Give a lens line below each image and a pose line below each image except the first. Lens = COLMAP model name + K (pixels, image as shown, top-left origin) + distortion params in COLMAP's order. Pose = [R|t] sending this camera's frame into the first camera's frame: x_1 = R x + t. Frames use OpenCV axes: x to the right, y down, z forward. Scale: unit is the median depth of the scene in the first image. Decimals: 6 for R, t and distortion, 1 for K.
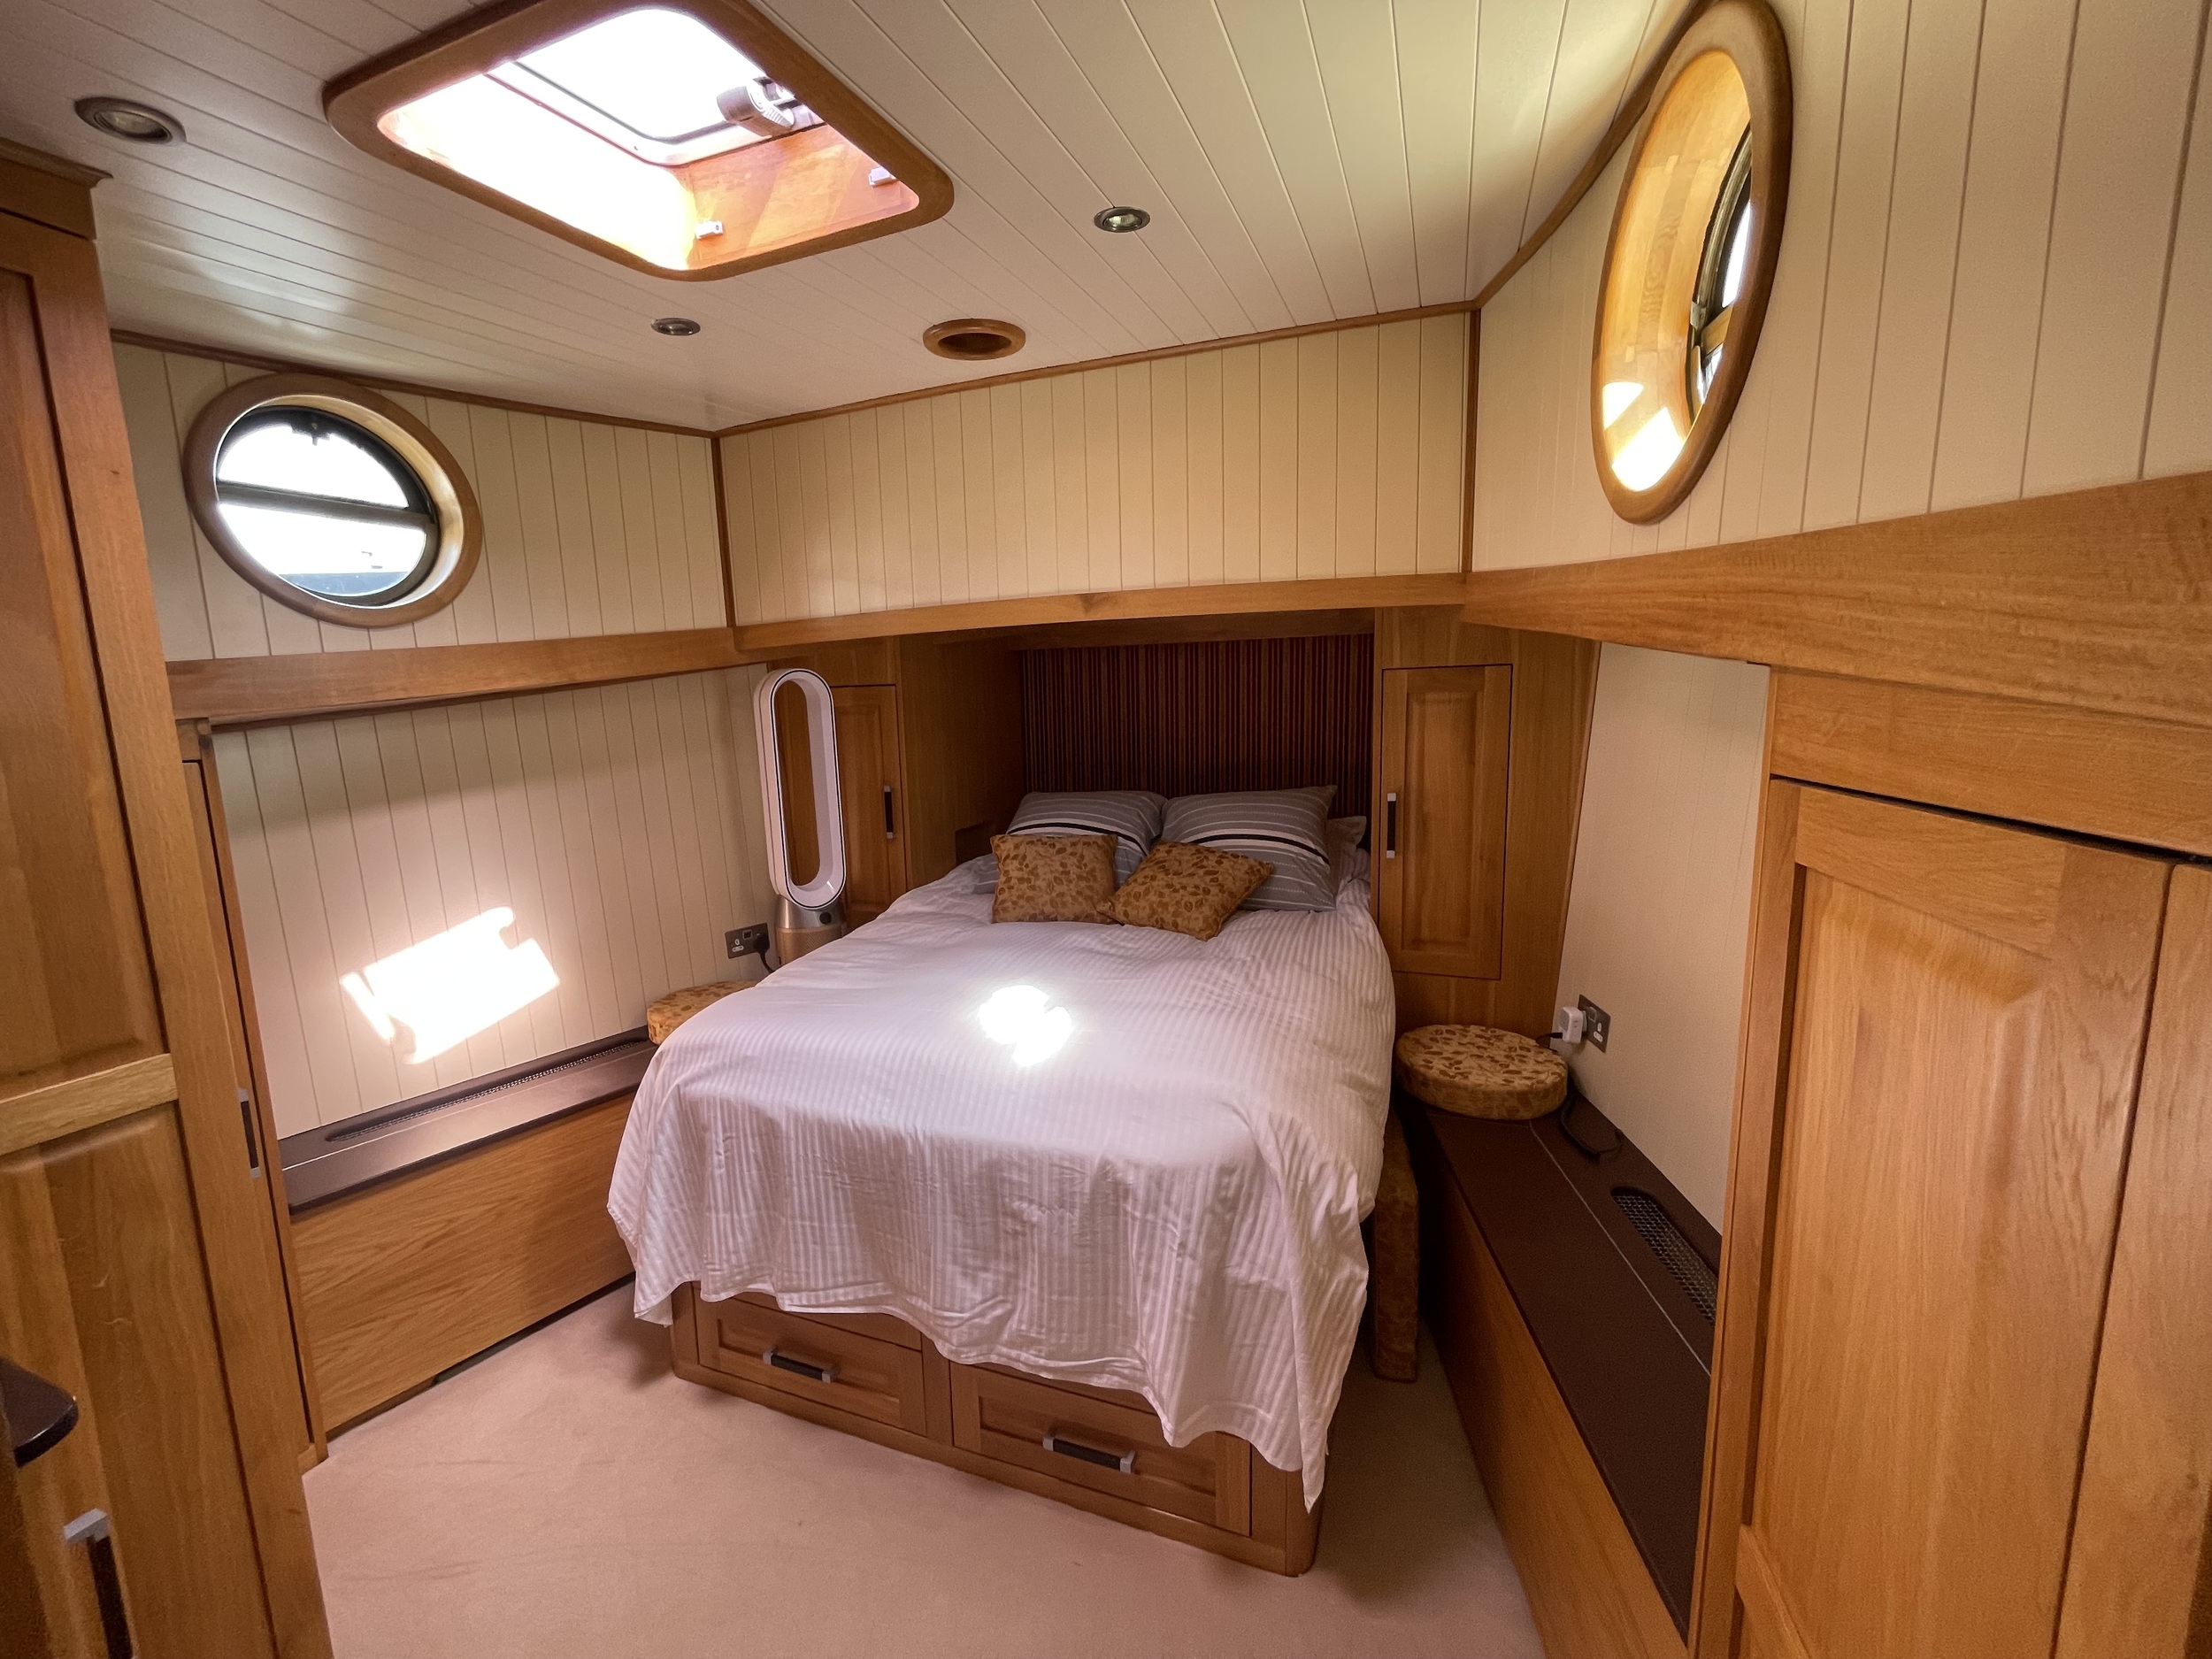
lens RADIAL K [[897.3, 0, 1103.1], [0, 897.3, 832.8], [0, 0, 1]] dist [-0.004431, 0.001992]
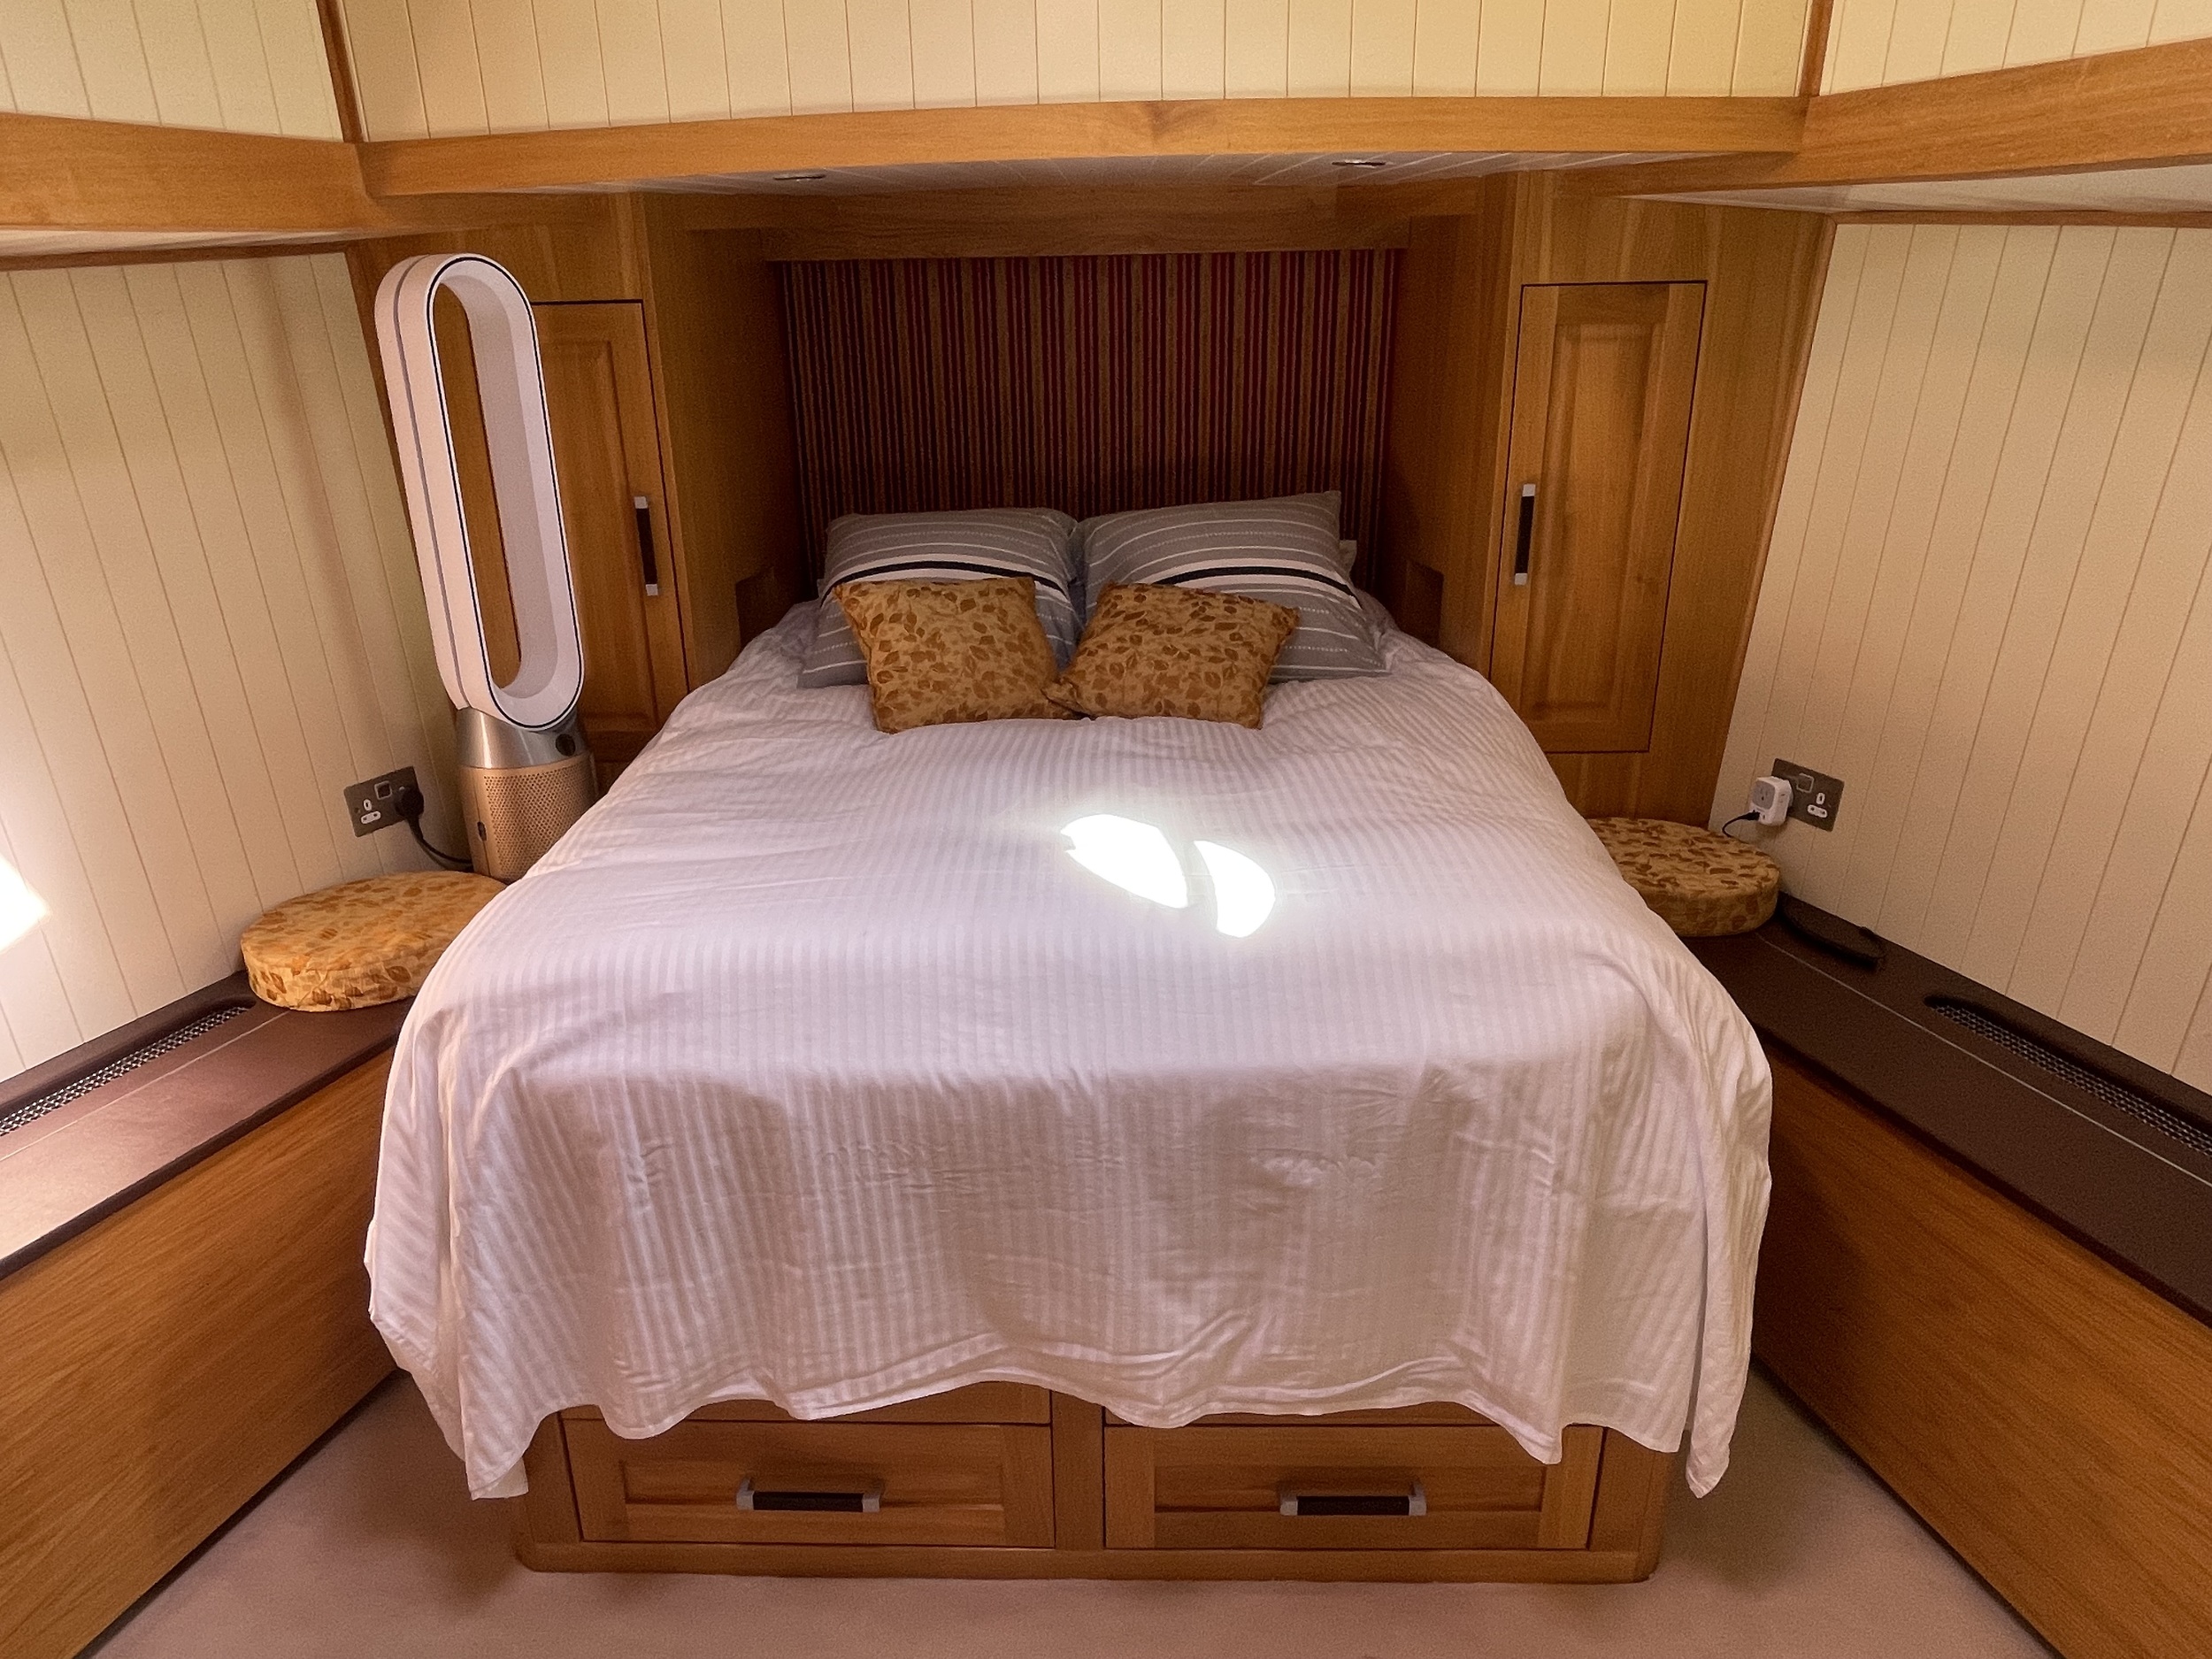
lens RADIAL K [[1260.8, 0, 1100.8], [0, 1260.8, 832.8], [0, 0, 1]] dist [0.006569, -0.005784]
pose [[0.942440, -0.099197, 0.319321, -0.363929], [0.043177, 0.983089, 0.177965, 0.035604], [-0.331575, -0.153934, 0.930786, 0.236238]]
